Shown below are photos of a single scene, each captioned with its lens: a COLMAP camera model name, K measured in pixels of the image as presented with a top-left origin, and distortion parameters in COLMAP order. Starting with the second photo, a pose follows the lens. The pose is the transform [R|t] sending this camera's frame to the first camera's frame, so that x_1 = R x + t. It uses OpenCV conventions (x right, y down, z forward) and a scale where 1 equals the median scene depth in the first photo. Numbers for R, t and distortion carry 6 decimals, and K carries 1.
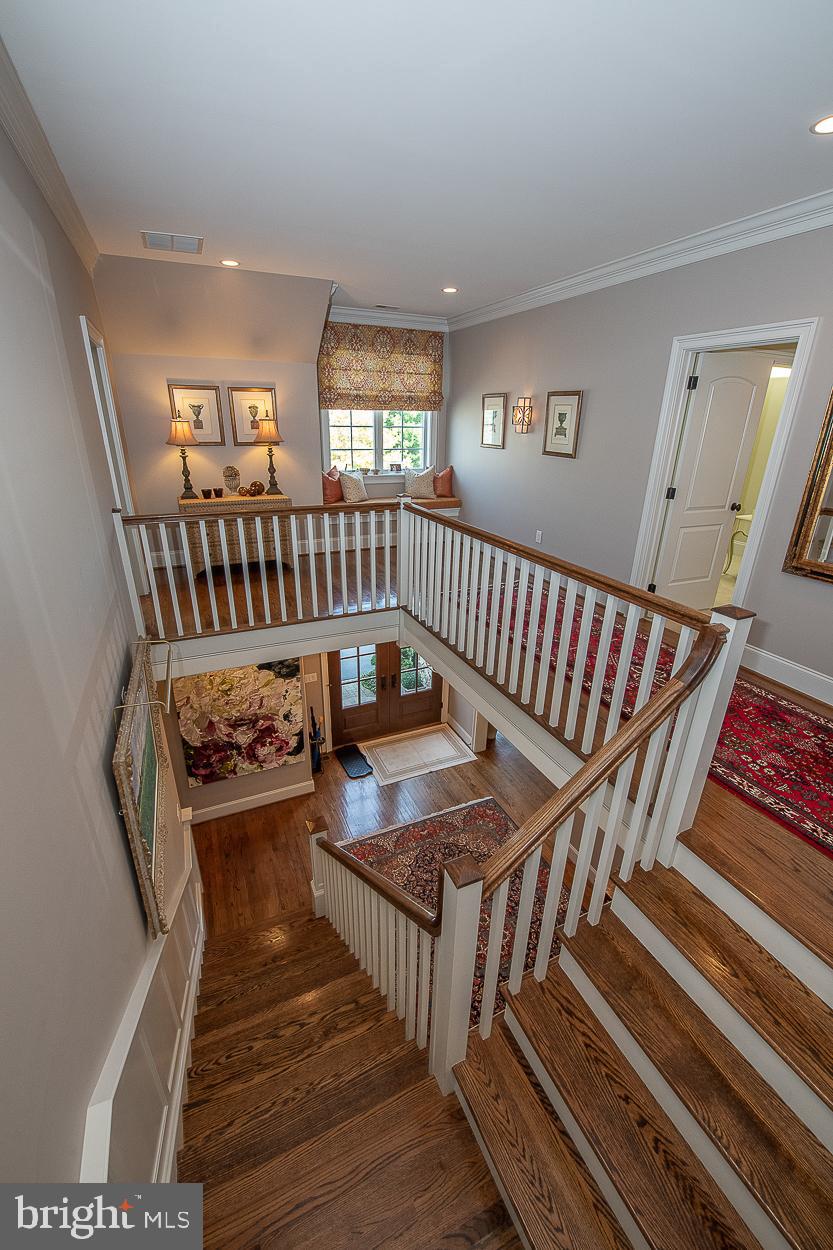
lens RADIAL K [[498.1, 0, 411.6], [0, 498.1, 629.3], [0, 0, 1]] dist [-0.018556, -0.000615]
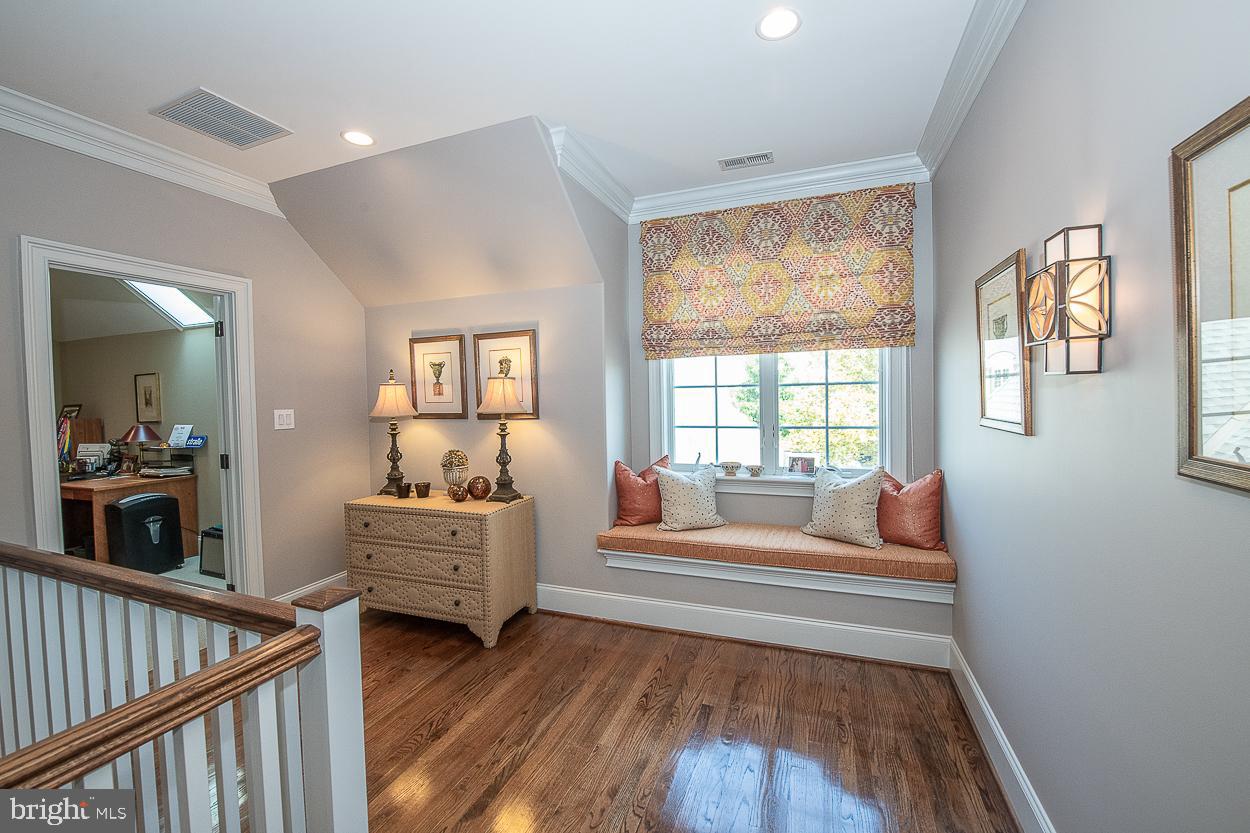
lens RADIAL K [[498.1, 0, 625.2], [0, 498.1, 407.7], [0, 0, 1]] dist [-0.018556, -0.000615]
pose [[0.704747, -0.009155, -0.709400, 0.183609], [-0.248030, 0.933640, -0.258452, -0.214700], [0.664690, 0.358096, 0.655709, 0.566690]]
